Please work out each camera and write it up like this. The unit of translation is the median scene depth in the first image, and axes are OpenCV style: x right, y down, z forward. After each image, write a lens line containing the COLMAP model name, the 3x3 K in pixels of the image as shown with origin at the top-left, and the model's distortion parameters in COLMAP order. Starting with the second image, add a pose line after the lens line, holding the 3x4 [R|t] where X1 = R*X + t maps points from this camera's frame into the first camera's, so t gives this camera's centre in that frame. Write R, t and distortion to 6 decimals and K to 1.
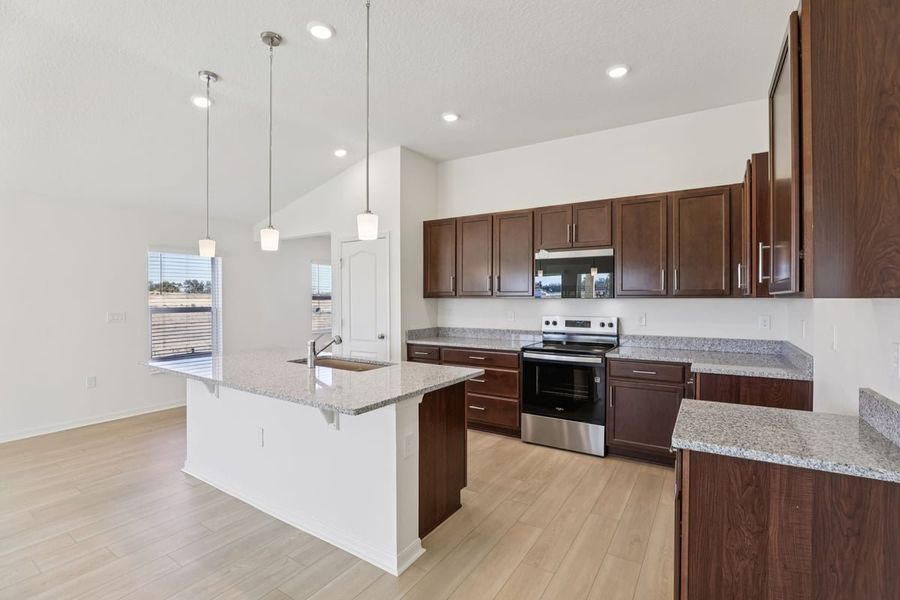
lens RADIAL K [[410.4, 0, 452.0], [0, 410.4, 297.6], [0, 0, 1]] dist [-0.045777, 0.012455]
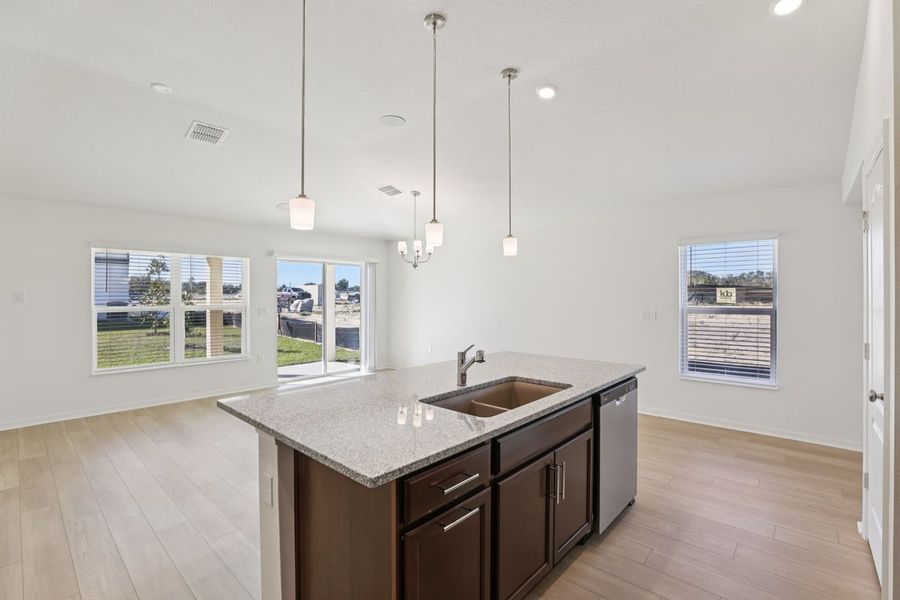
lens RADIAL K [[401.6, 0, 449.6], [0, 401.6, 293.2], [0, 0, 1]] dist [-0.046195, 0.010334]
pose [[-0.174932, -0.003154, -0.984576, 0.299393], [0.003322, 0.999987, -0.003794, -0.003475], [0.984575, -0.003934, -0.174919, 0.803938]]
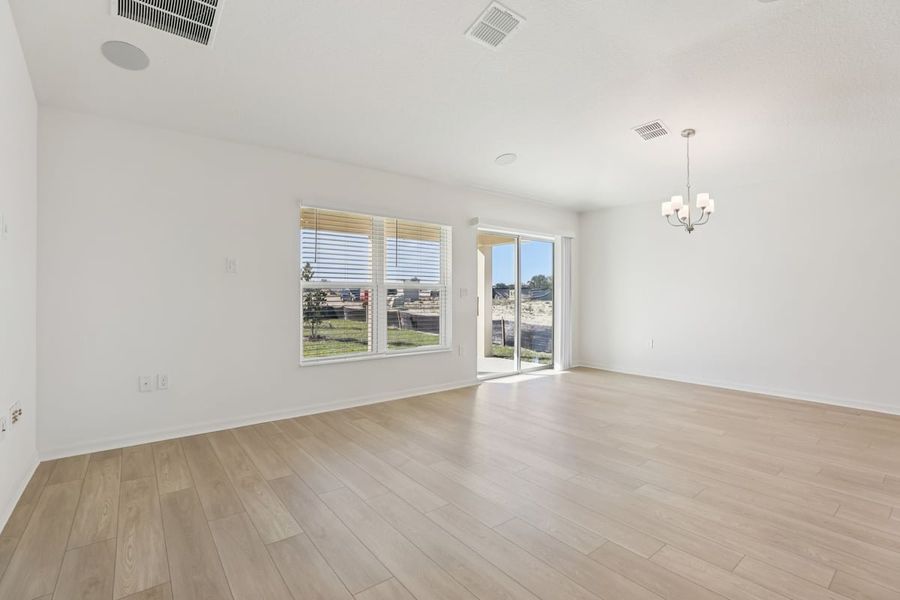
lens RADIAL K [[410.4, 0, 452.0], [0, 410.4, 297.6], [0, 0, 1]] dist [-0.045777, 0.012455]
pose [[-0.331449, 0.010241, -0.943418, 0.142272], [0.001410, 0.999945, 0.010359, 0.060806], [0.943472, 0.002104, -0.331445, 0.207275]]
